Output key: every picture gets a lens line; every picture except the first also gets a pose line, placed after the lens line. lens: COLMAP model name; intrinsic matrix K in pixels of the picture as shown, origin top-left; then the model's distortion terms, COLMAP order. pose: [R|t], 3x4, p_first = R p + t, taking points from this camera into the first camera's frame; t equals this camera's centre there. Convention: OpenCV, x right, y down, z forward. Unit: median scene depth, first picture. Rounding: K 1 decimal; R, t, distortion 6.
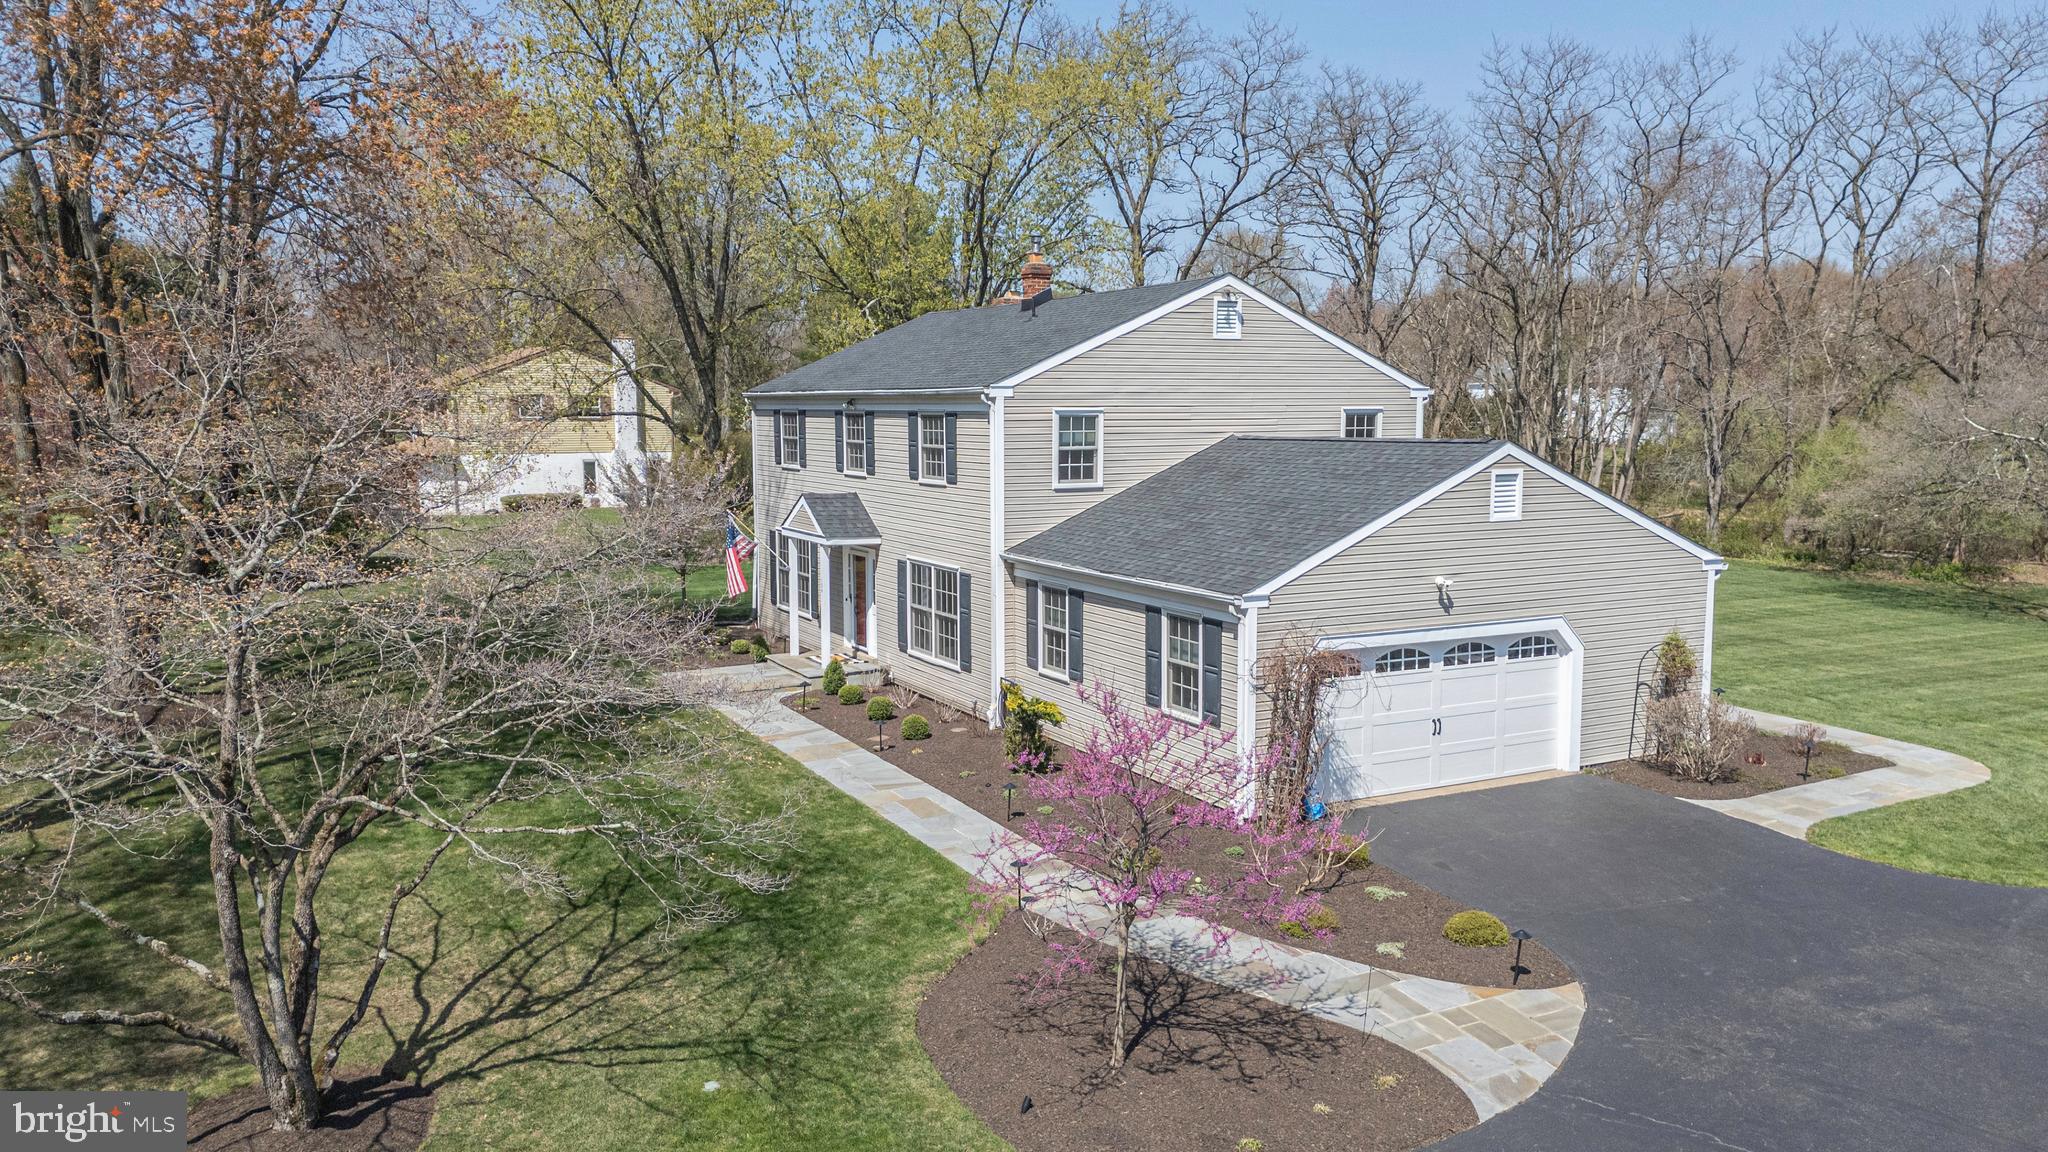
lens RADIAL K [[1503.8, 0, 1028.5], [0, 1503.8, 564.3], [0, 0, 1]] dist [0.070549, -0.061493]
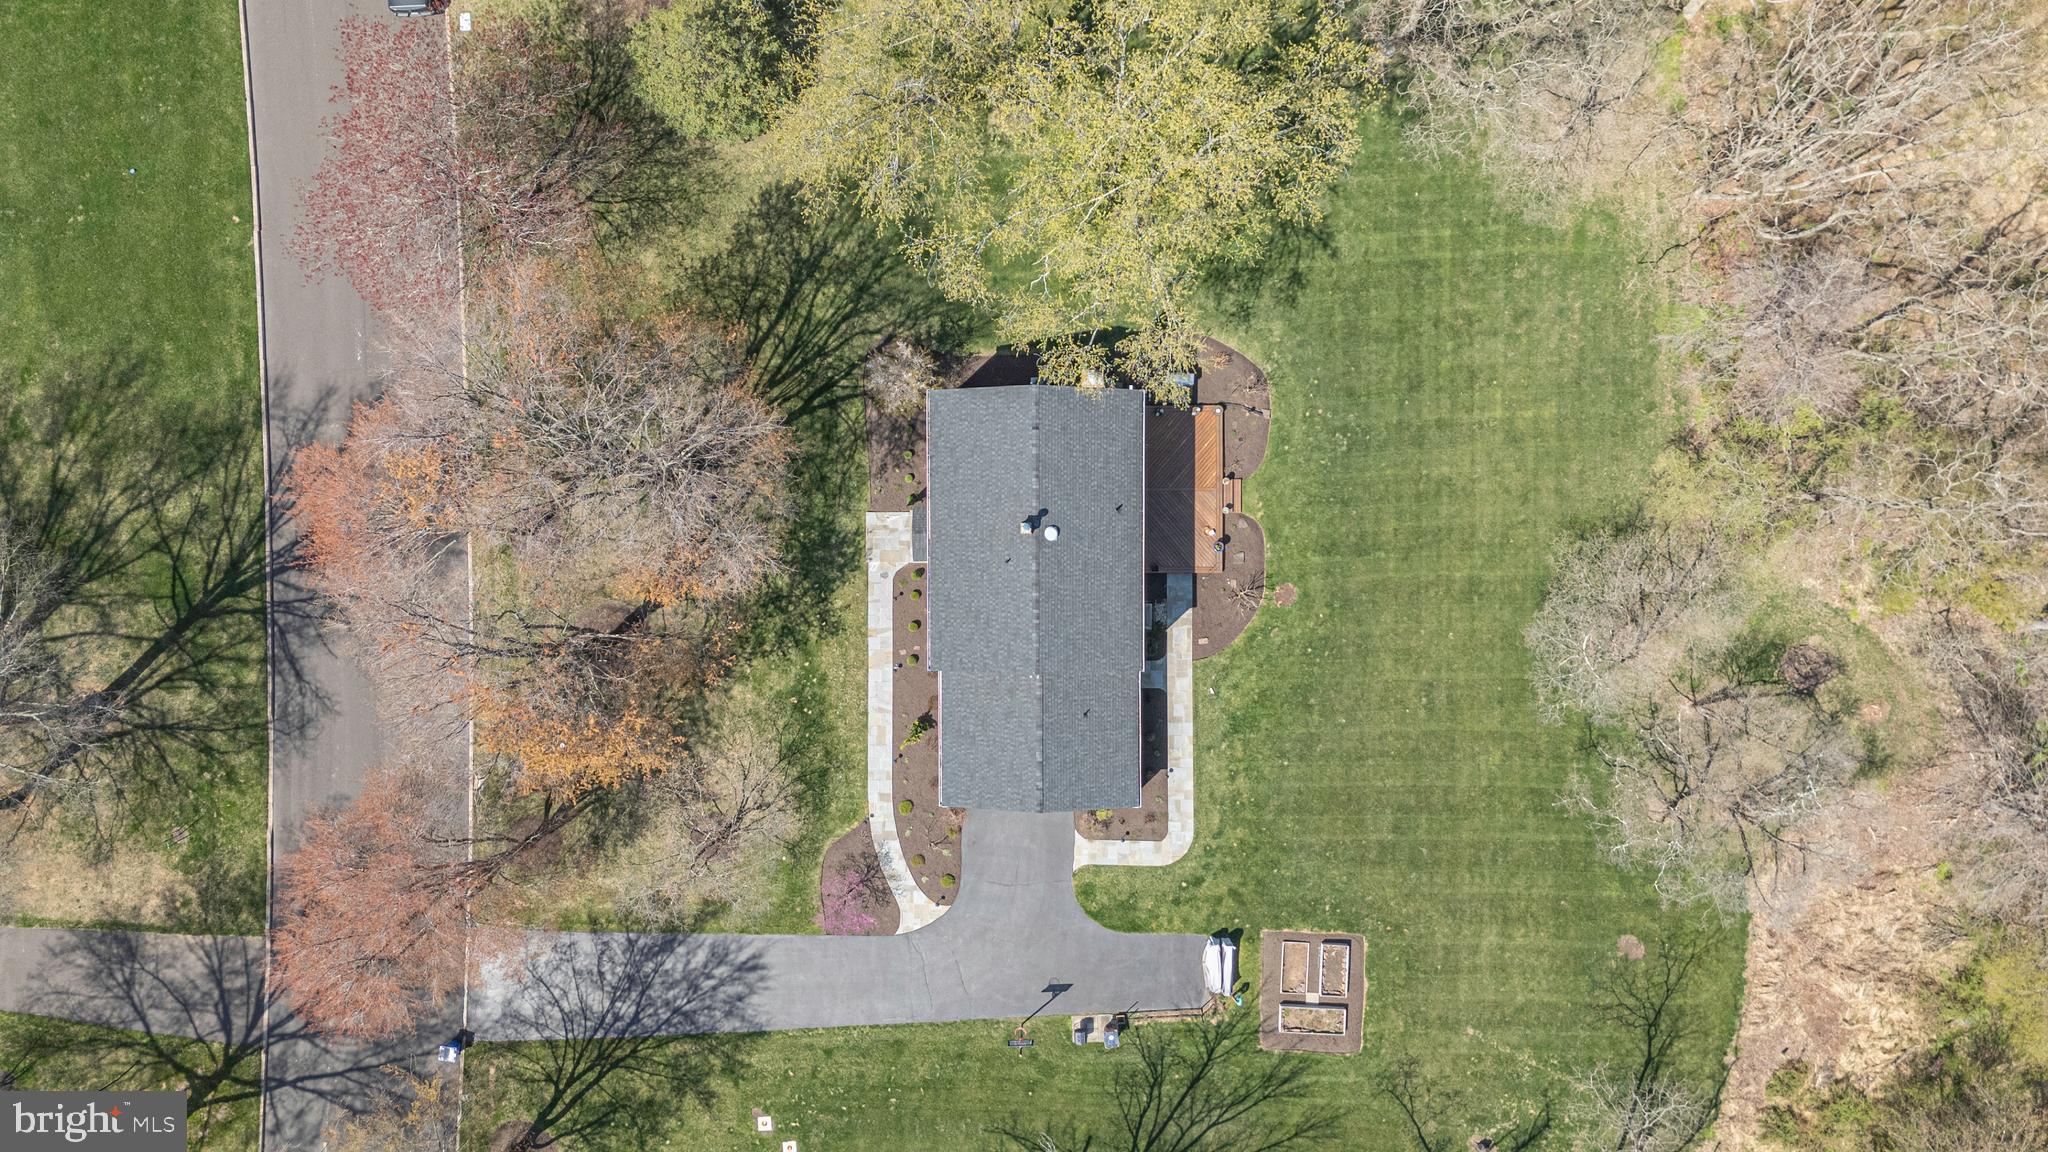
lens RADIAL K [[1496.5, 0, 1030.3], [0, 1496.5, 580.0], [0, 0, 1]] dist [0.072376, -0.081917]
pose [[0.879607, 0.475643, -0.007464, 0.102860], [-0.036149, 0.082478, 0.995937, -3.816018], [0.474326, -0.875763, 0.089742, 1.324401]]
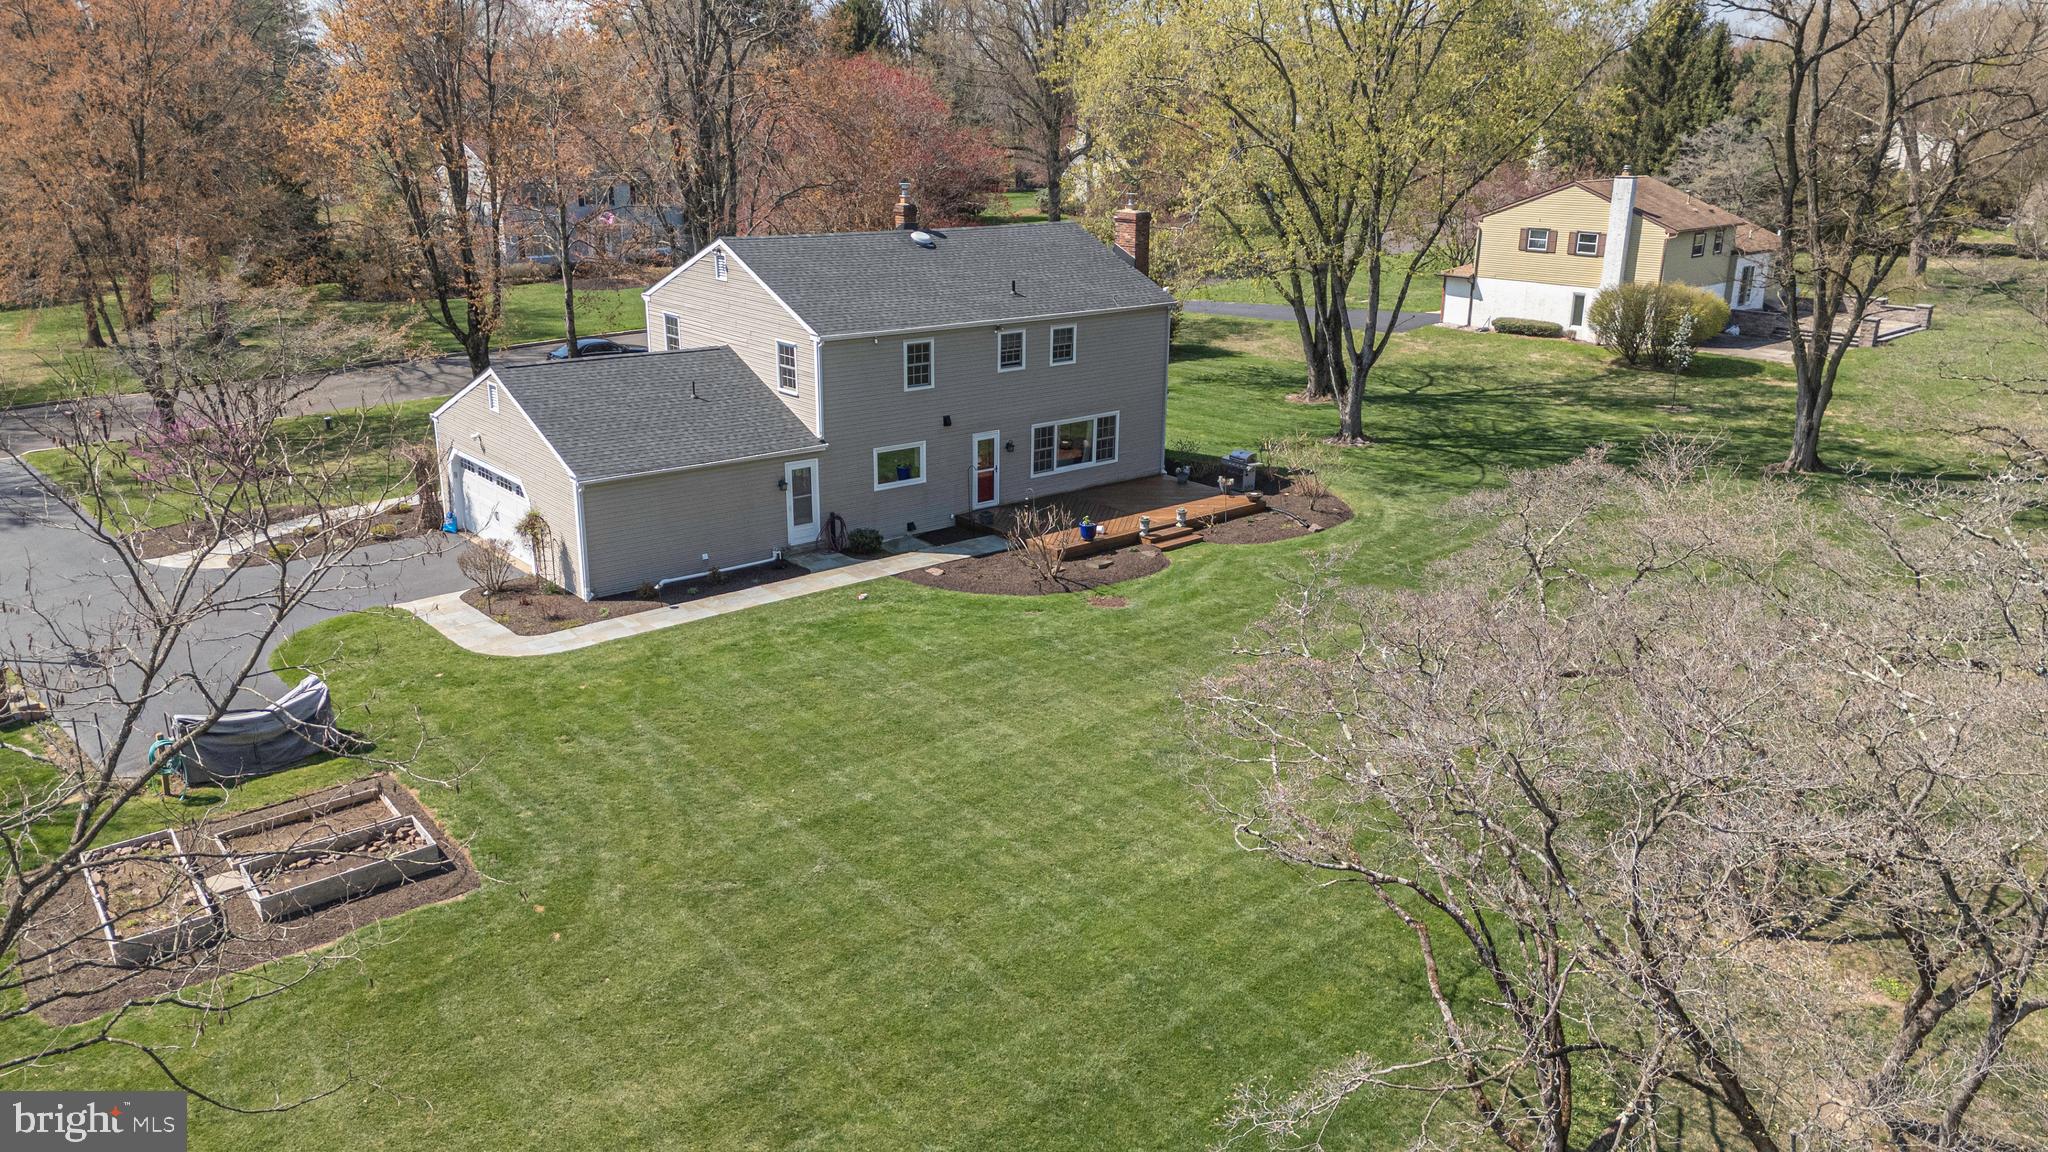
lens RADIAL K [[1496.5, 0, 1030.3], [0, 1496.5, 580.0], [0, 0, 1]] dist [0.072376, -0.081917]
pose [[0.203831, 0.300569, -0.931725, 2.462449], [-0.117041, 0.952361, 0.281622, -0.474021], [0.971985, 0.051647, 0.229299, 1.417235]]
